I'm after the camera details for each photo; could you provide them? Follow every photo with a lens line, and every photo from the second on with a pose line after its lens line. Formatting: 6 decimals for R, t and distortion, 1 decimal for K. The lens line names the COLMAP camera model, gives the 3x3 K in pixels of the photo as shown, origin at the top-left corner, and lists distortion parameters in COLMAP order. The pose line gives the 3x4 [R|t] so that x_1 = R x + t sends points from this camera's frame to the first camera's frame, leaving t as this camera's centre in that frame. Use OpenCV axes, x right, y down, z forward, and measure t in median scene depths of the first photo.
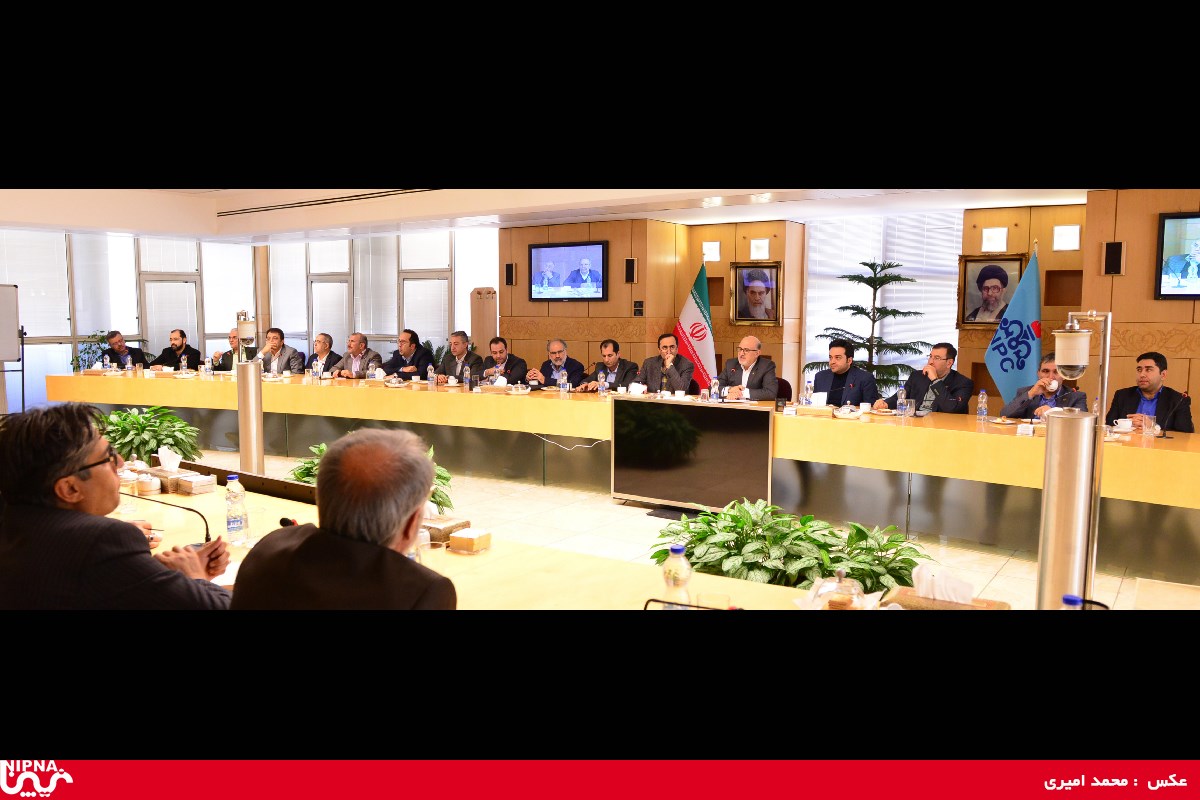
lens RADIAL K [[929.9, 0, 600.0], [0, 929.9, 400.0], [0, 0, 1]] dist [-0.005649, -0.002114]
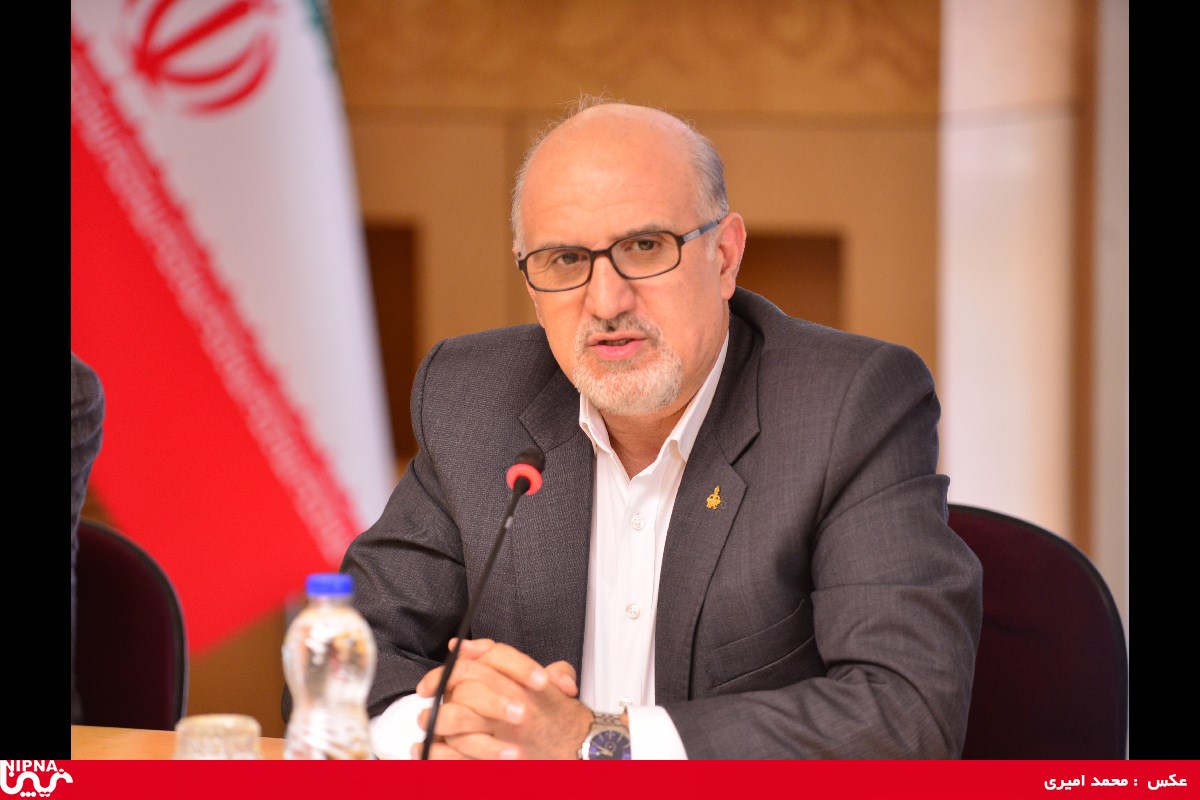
lens RADIAL K [[5869.9, 0, 600.0], [0, 5869.9, 400.0], [0, 0, 1]] dist [0.153627, 3.083768]
pose [[0.988246, -0.023737, 0.151019, 0.057837], [0.023340, 0.999718, 0.004402, -0.040104], [-0.151081, -0.000825, 0.988521, 0.378064]]
